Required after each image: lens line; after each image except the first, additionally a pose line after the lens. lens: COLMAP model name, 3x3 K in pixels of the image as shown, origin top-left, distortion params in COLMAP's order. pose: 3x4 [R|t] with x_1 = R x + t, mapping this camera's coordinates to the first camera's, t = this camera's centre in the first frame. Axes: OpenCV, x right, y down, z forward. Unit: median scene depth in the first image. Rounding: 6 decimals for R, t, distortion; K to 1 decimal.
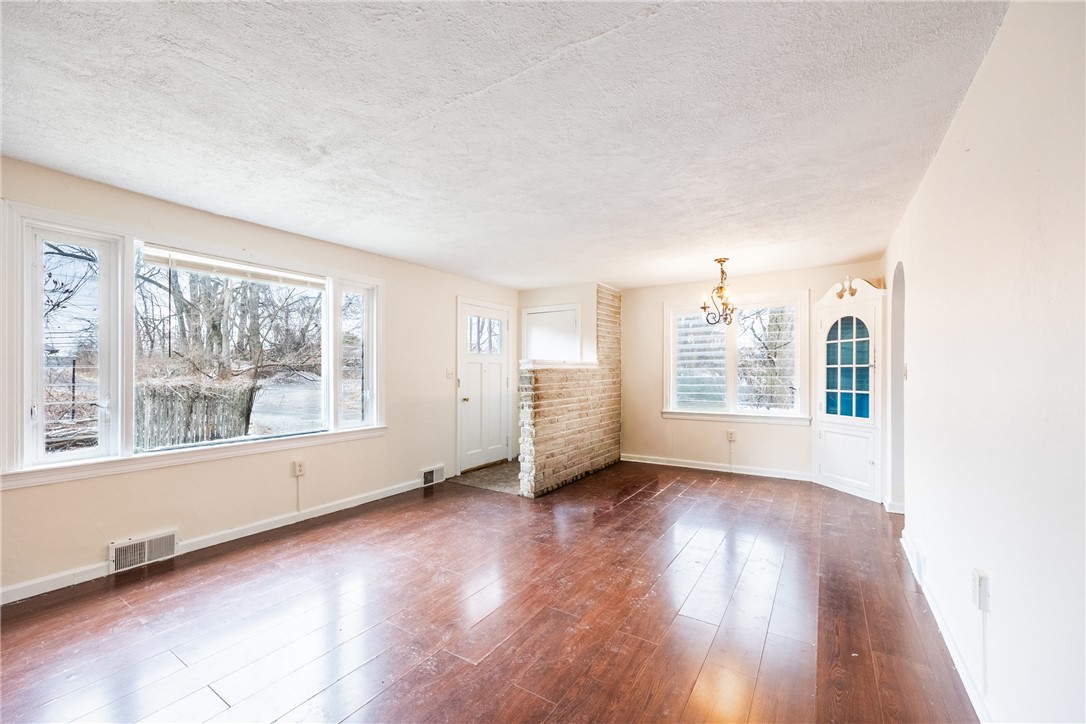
lens RADIAL K [[443.4, 0, 552.6], [0, 443.4, 364.0], [0, 0, 1]] dist [0.002184, 0.000051]
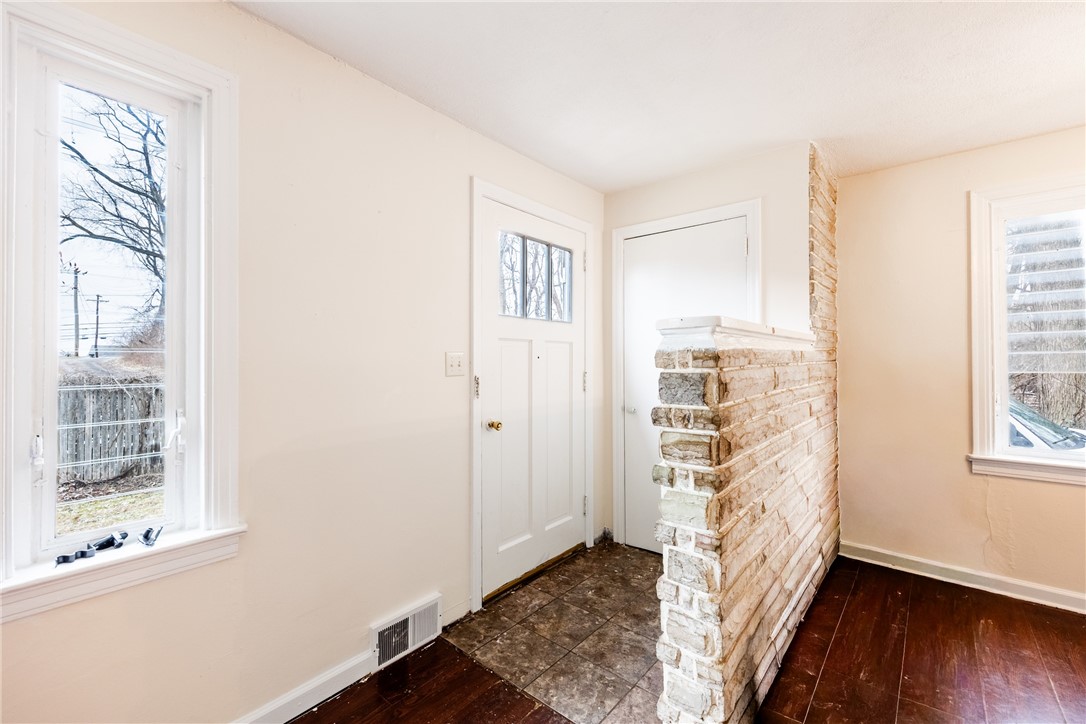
lens RADIAL K [[443.4, 0, 538.9], [0, 443.4, 357.7], [0, 0, 1]] dist [0.002184, 0.000051]
pose [[0.991001, -0.000898, -0.133851, -0.105649], [0.002515, 0.999926, 0.011914, 0.011853], [0.133831, -0.012144, 0.990930, 0.639263]]
